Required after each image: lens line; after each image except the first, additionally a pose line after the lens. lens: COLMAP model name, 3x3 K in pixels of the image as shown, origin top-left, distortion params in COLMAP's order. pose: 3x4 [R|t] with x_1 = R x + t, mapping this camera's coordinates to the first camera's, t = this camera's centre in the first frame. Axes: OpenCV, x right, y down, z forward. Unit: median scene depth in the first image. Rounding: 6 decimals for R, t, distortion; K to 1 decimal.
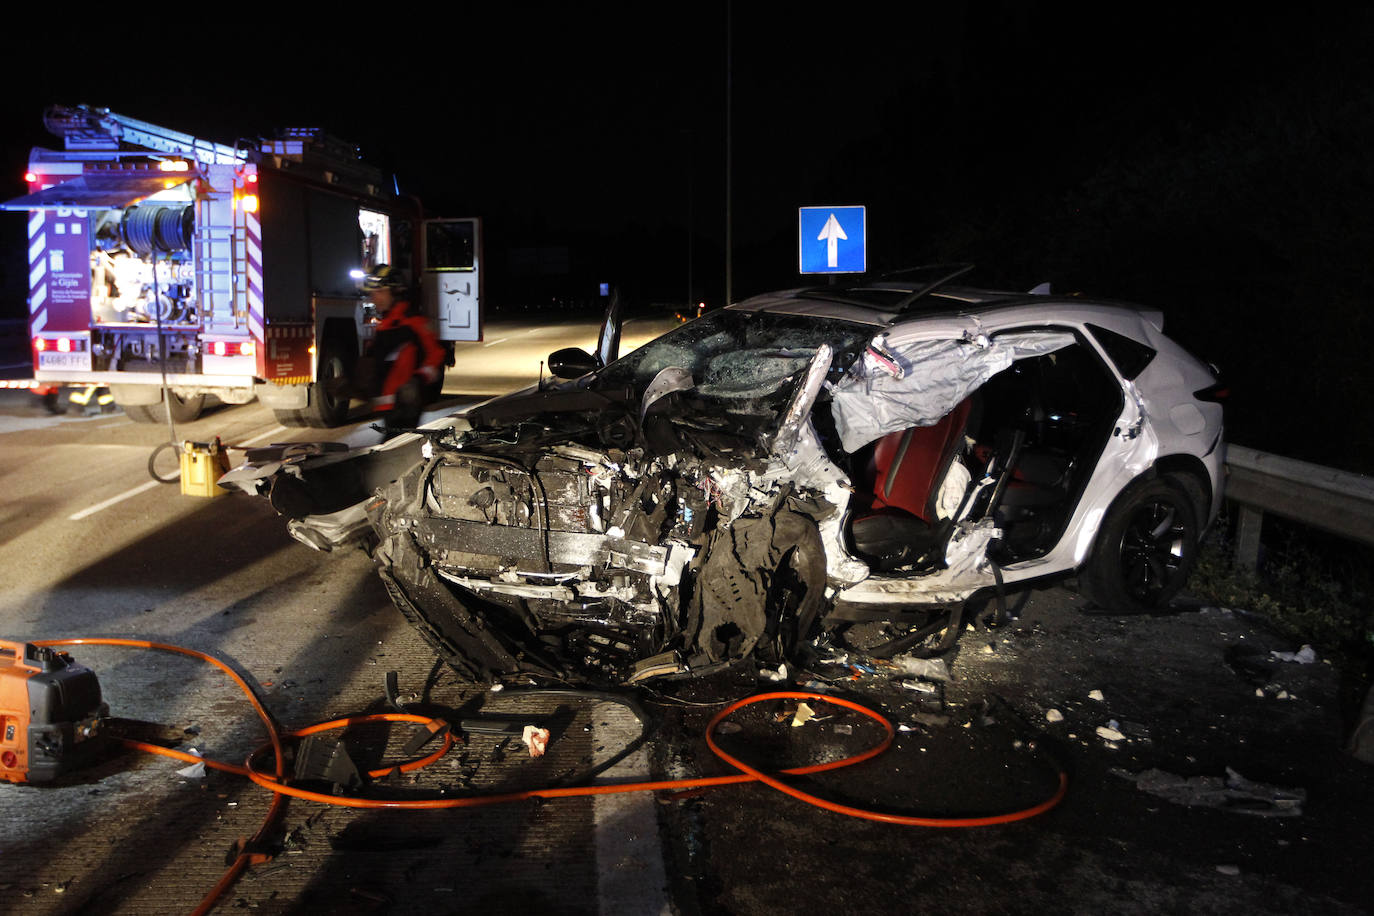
lens RADIAL K [[1282.8, 0, 687.0], [0, 1282.8, 458.0], [0, 0, 1]] dist [-0.037628, 0.085338]
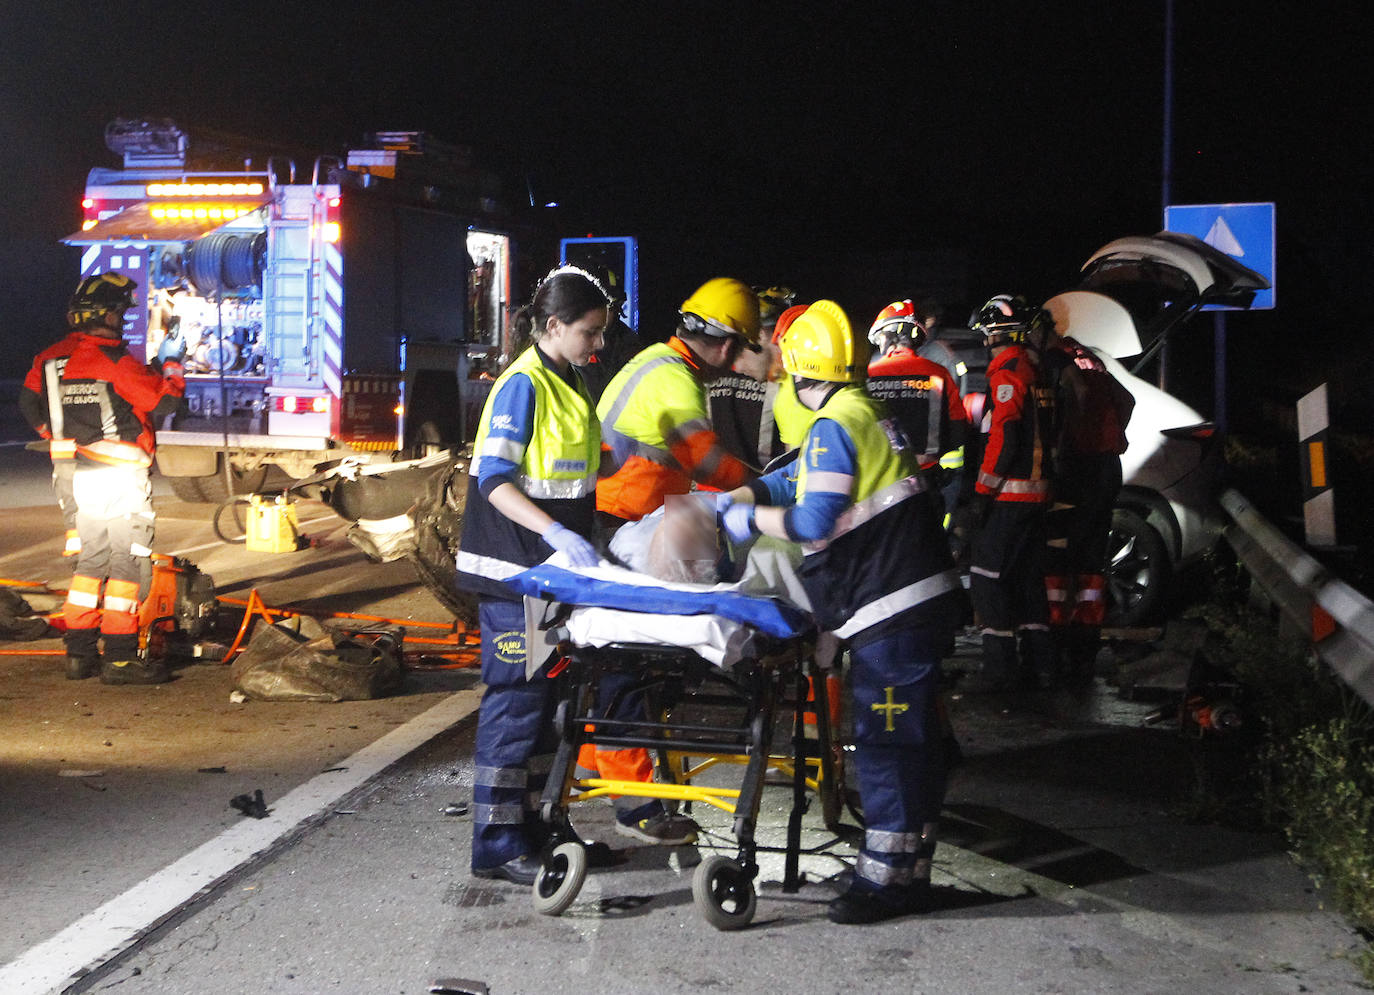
lens RADIAL K [[3747.6, 0, 687.0], [0, 3747.6, 497.5], [0, 0, 1]] dist [-0.052535, 0.318188]
pose [[0.971981, 0.011526, -0.234778, 0.462866], [-0.032225, 0.995901, -0.084520, 0.173878], [0.232842, 0.089718, 0.968367, -1.305762]]
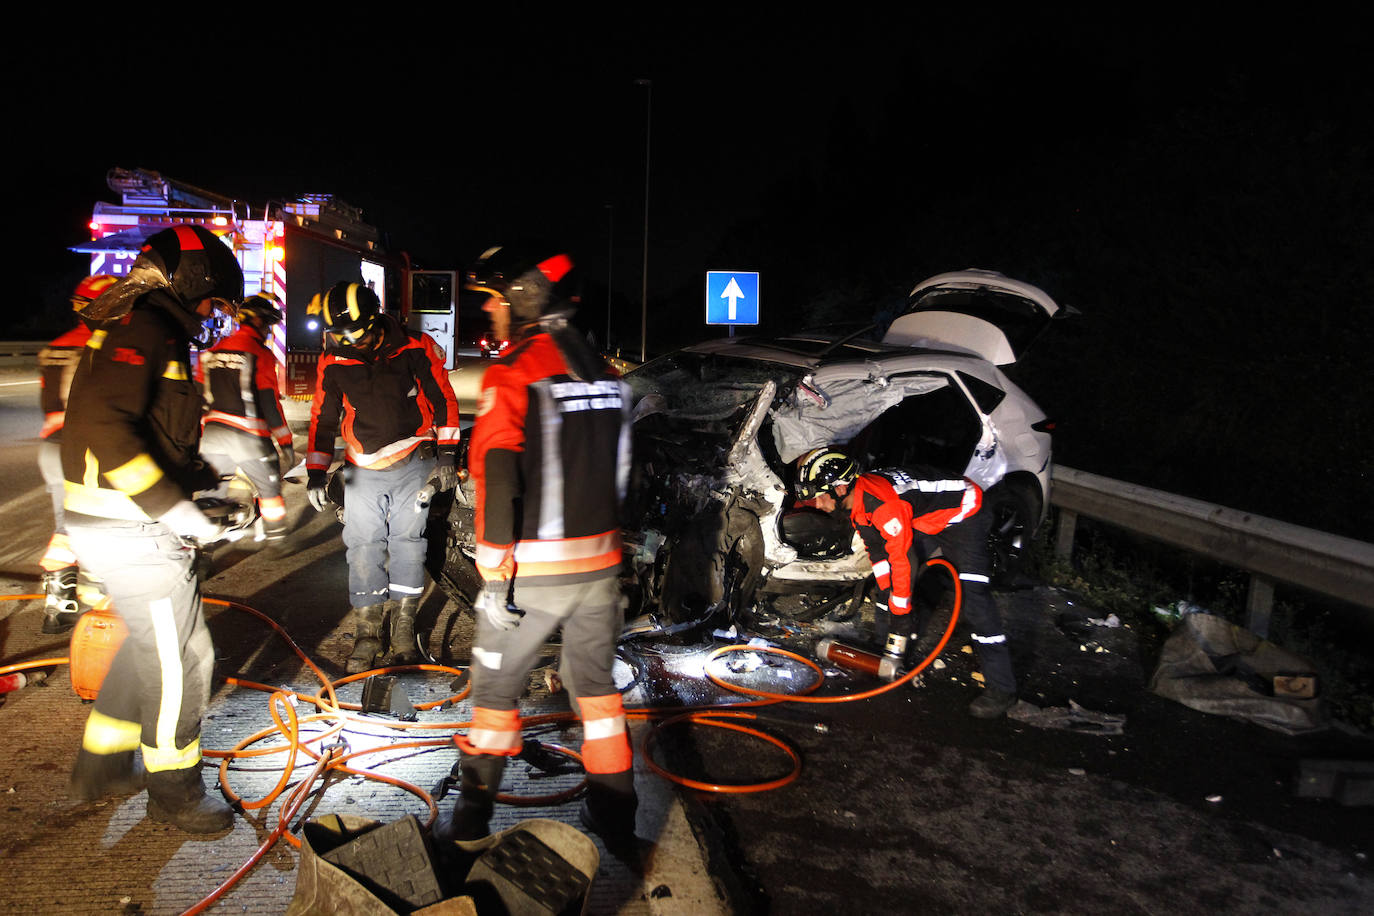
lens RADIAL K [[1039.8, 0, 681.4], [0, 1039.8, 460.2], [0, 0, 1]] dist [-0.080511, 0.108446]
pose [[0.995810, 0.022024, 0.088752, -0.036826], [-0.021182, 0.999721, -0.010422, 0.002674], [-0.088957, 0.008499, 0.995999, -0.022743]]
